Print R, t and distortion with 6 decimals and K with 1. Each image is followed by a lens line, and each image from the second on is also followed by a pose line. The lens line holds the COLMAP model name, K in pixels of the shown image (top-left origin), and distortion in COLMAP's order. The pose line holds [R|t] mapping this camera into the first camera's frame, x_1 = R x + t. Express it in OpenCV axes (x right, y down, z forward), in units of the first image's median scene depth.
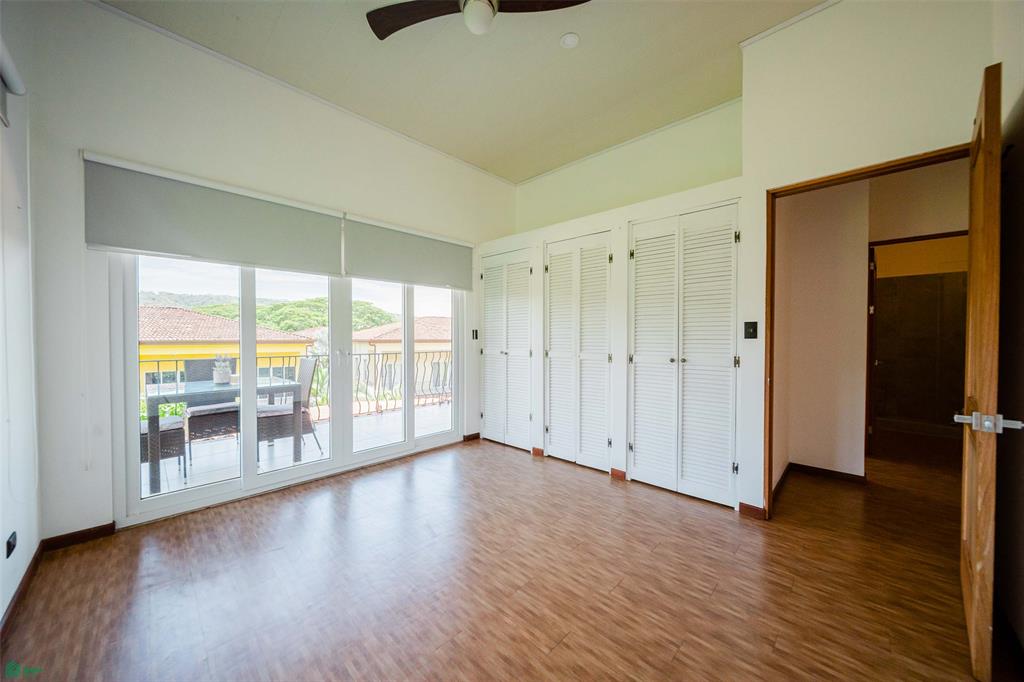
lens RADIAL K [[362.4, 0, 509.0], [0, 362.4, 341.6], [0, 0, 1]] dist [-0.000500, -0.000074]
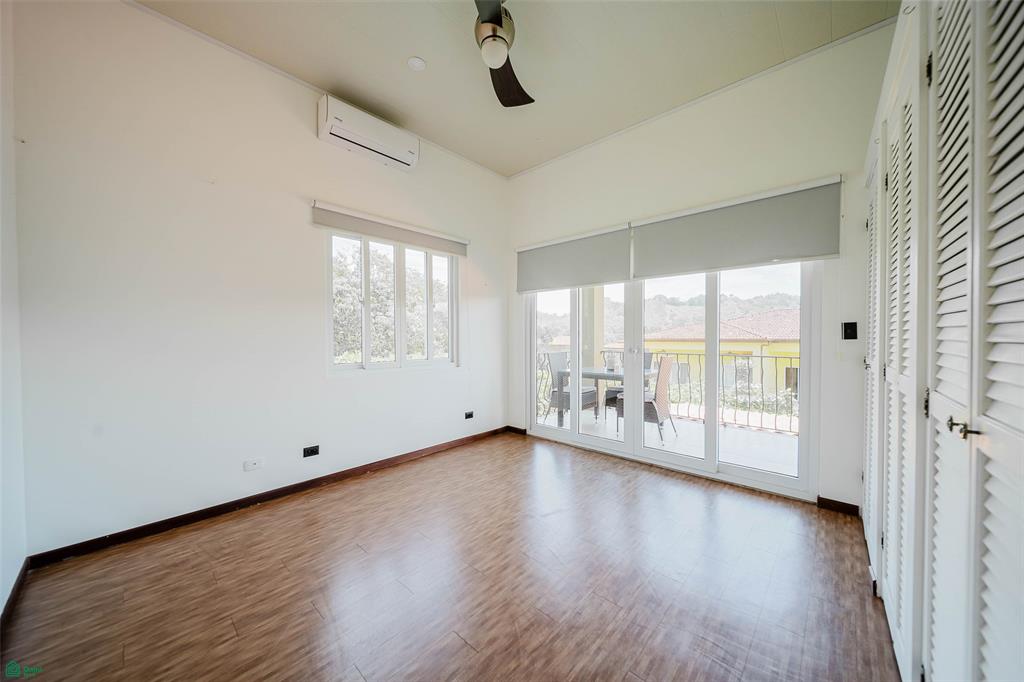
lens RADIAL K [[362.4, 0, 509.0], [0, 362.4, 341.6], [0, 0, 1]] dist [-0.000500, -0.000074]
pose [[0.018465, 0.013996, -0.999732, 0.562486], [-0.008182, 0.999871, 0.013847, -0.007054], [0.999796, 0.007924, 0.018577, 0.547633]]
